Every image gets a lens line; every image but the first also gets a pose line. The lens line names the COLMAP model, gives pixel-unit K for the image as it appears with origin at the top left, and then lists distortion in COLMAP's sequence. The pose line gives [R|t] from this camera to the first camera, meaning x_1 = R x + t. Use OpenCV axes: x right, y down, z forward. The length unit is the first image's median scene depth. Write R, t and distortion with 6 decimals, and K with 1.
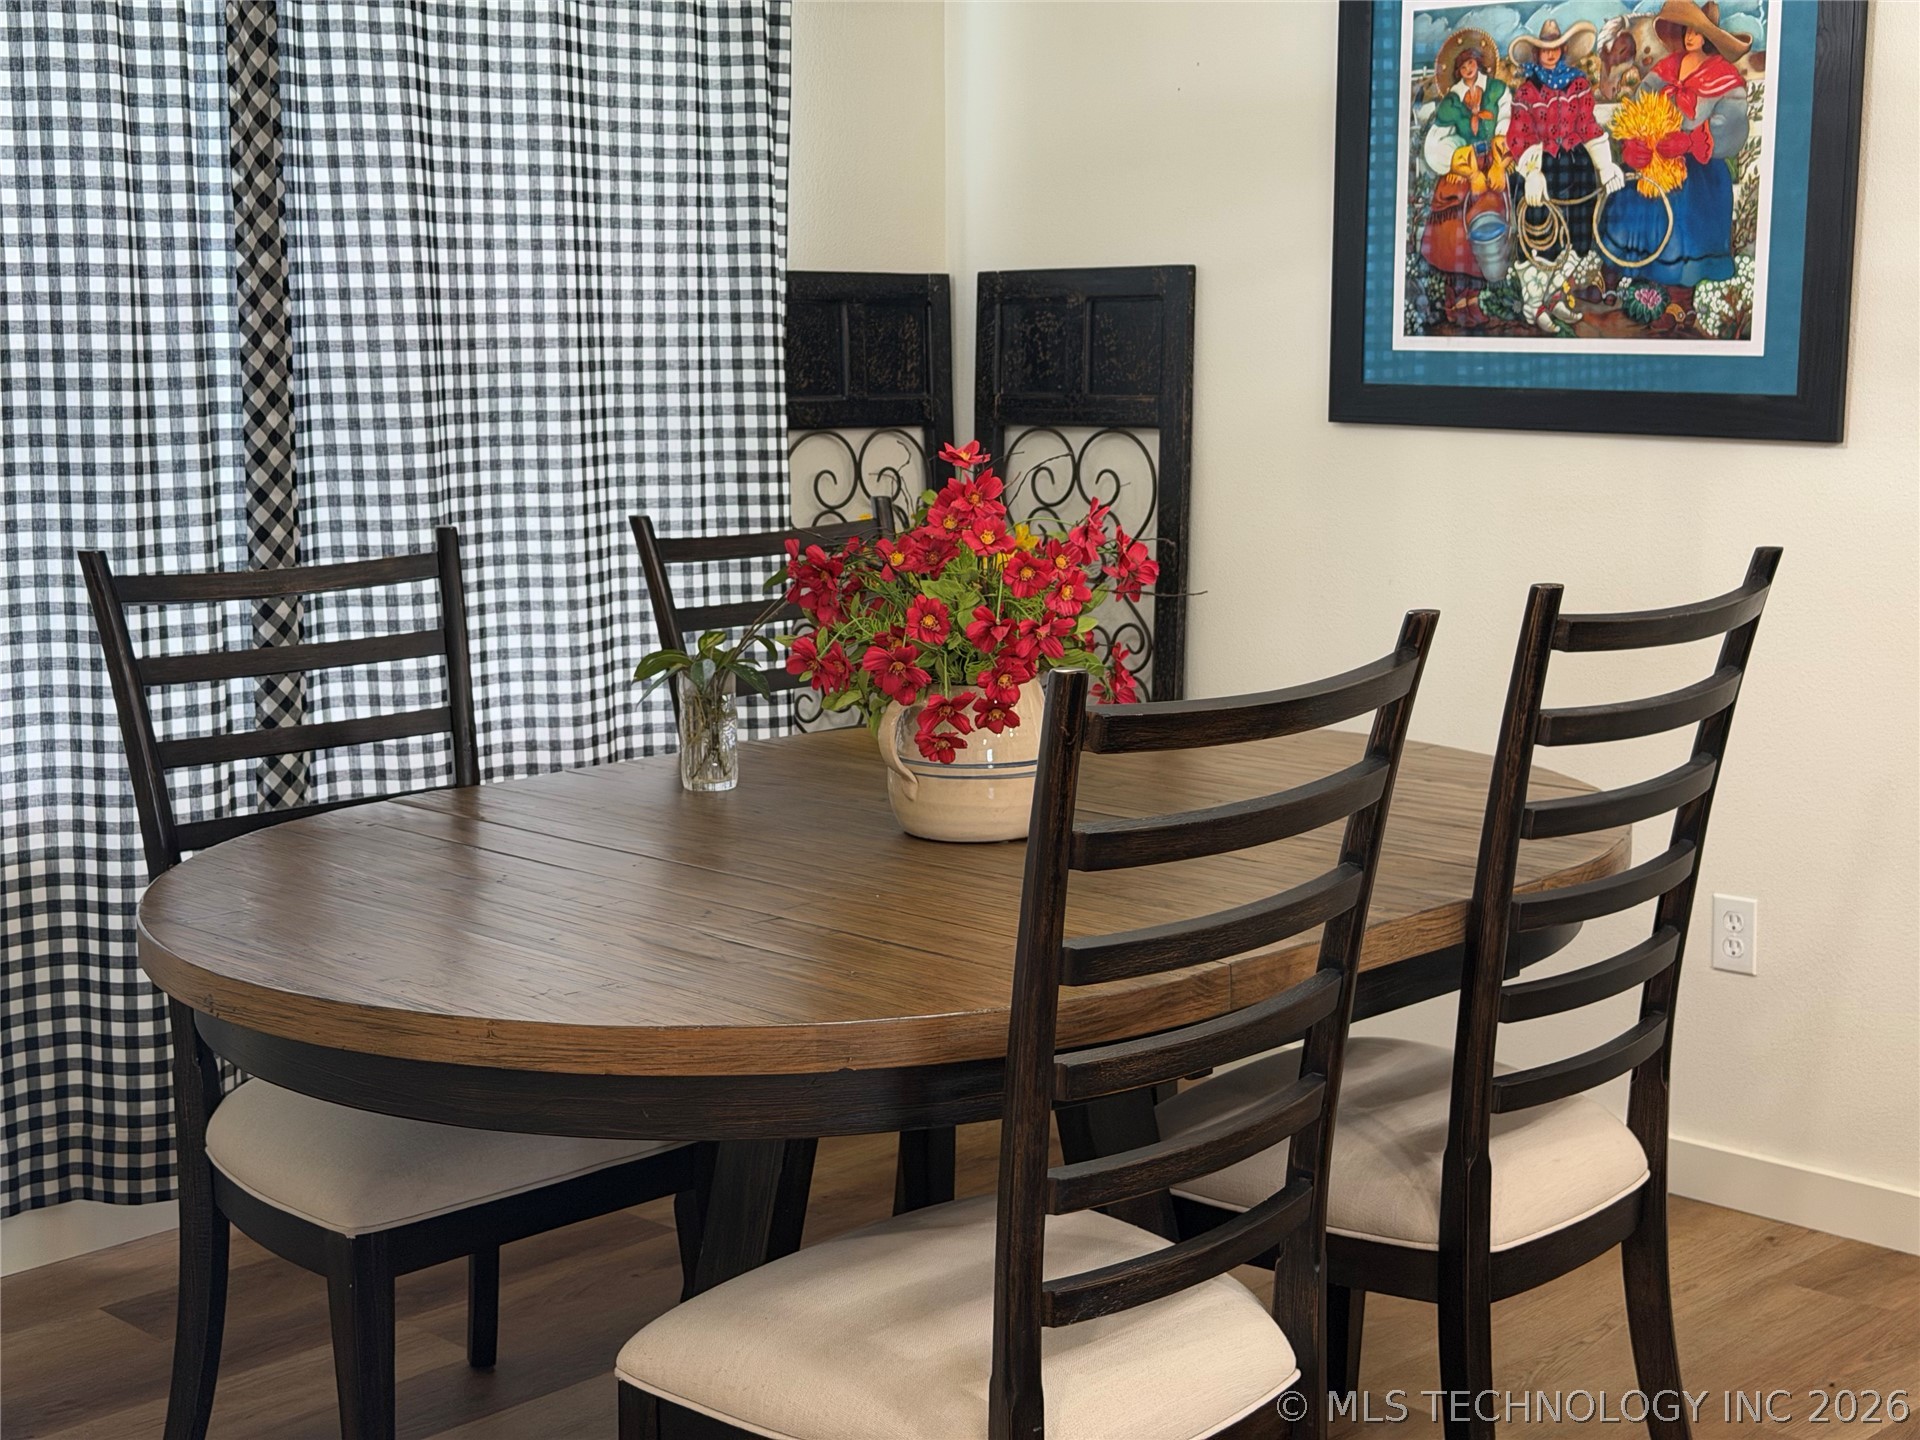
lens RADIAL K [[2738.1, 0, 960.0], [0, 2738.1, 720.0], [0, 0, 1]] dist [0.178397, -0.351088]
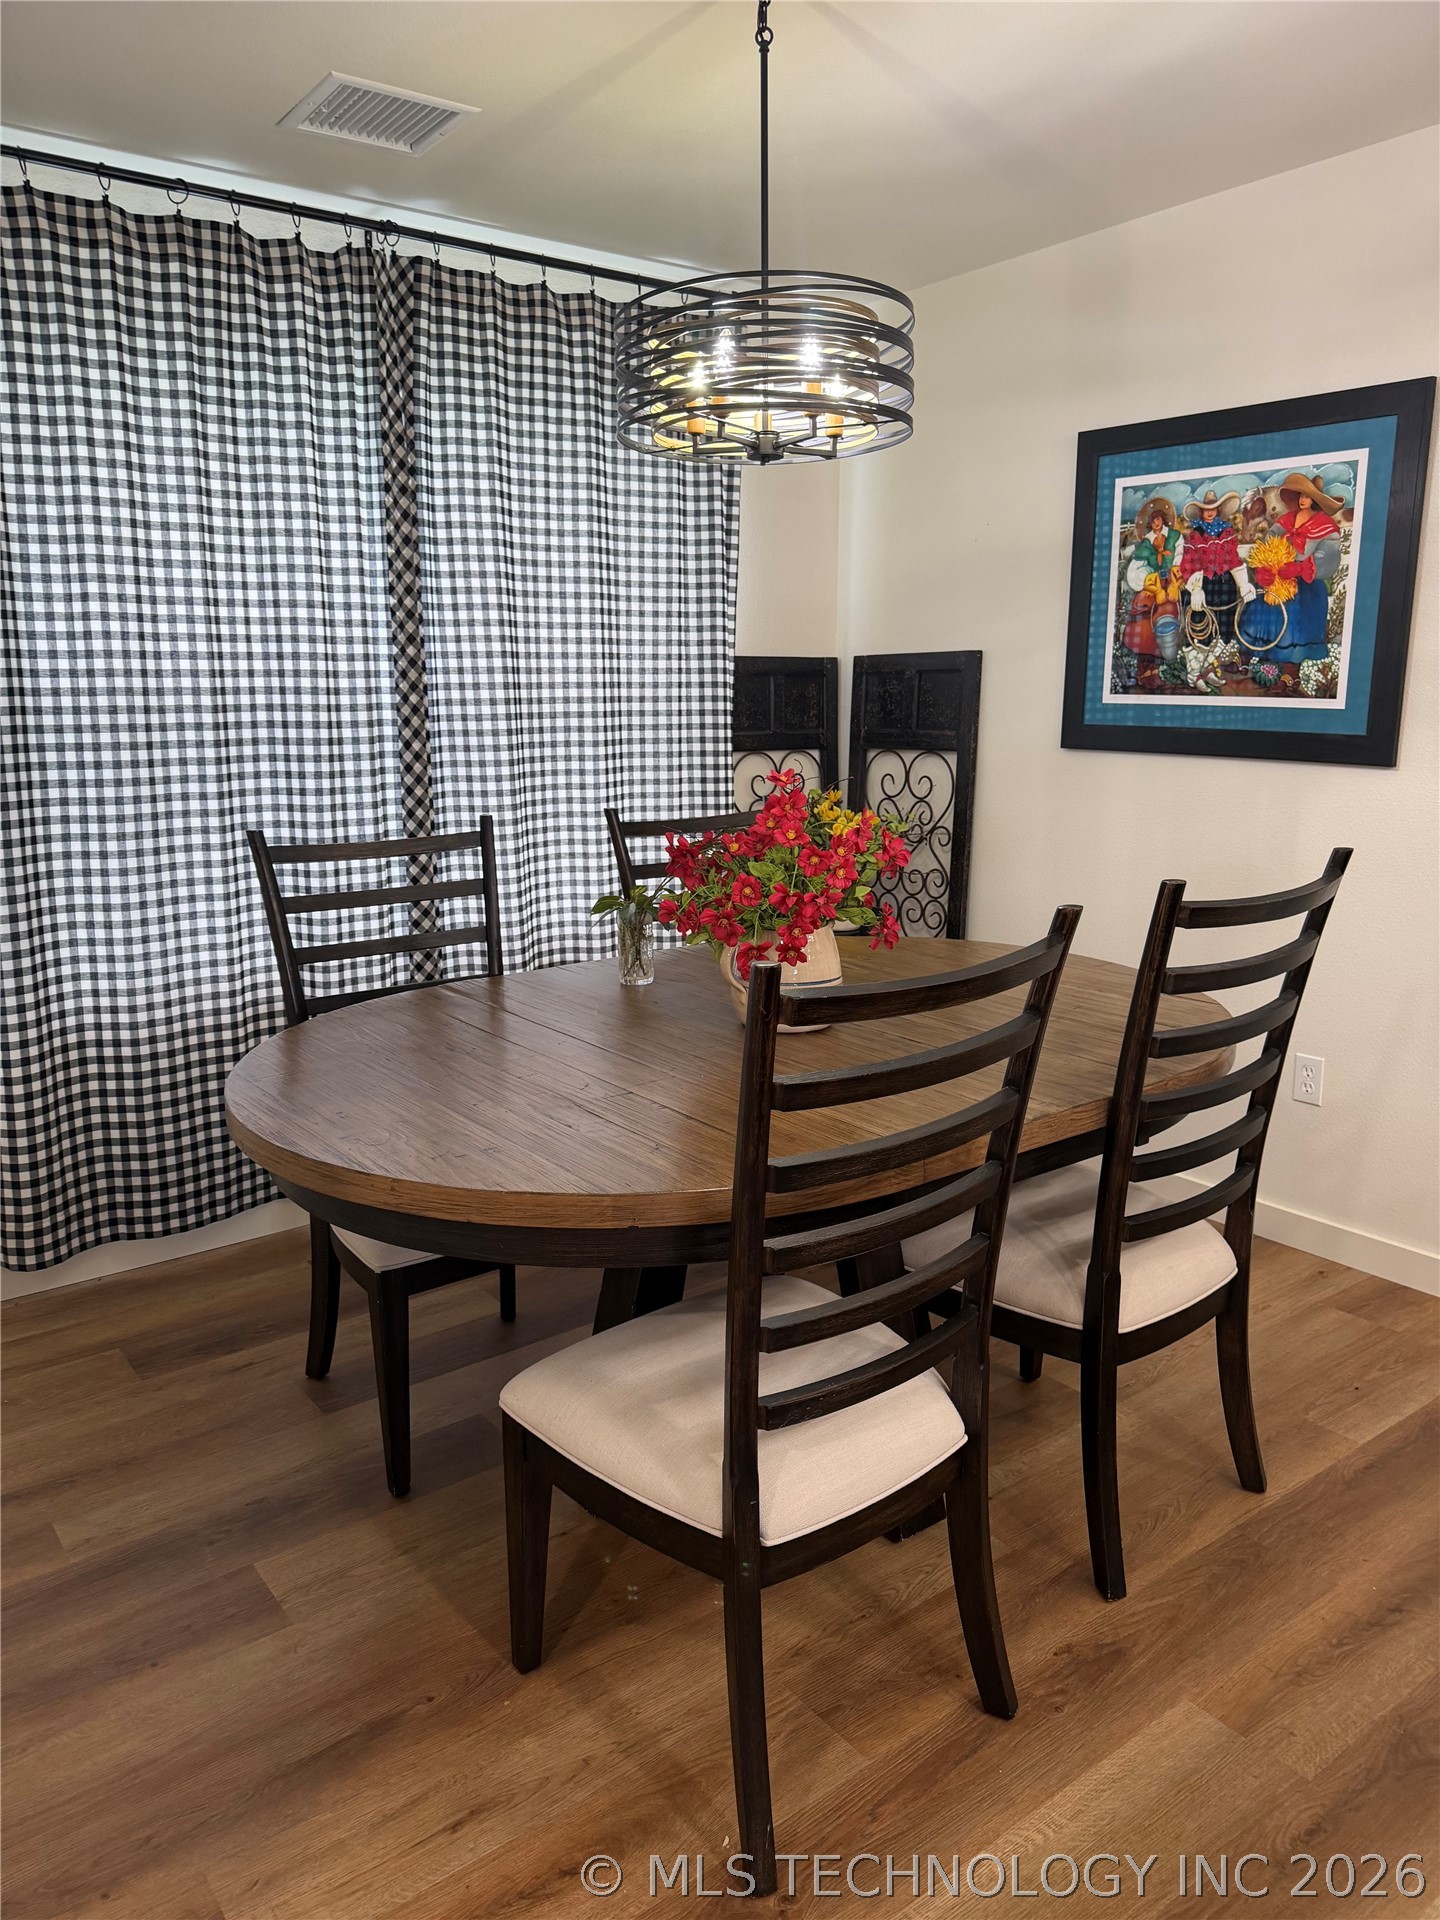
lens RADIAL K [[1362.8, 0, 712.9], [0, 1362.8, 970.8], [0, 0, 1]] dist [0.182894, -0.418321]
pose [[0.990196, 0.028541, -0.136738, 0.050855], [-0.020077, 0.997819, 0.062887, -0.027034], [0.138234, -0.059525, 0.988609, 0.177562]]
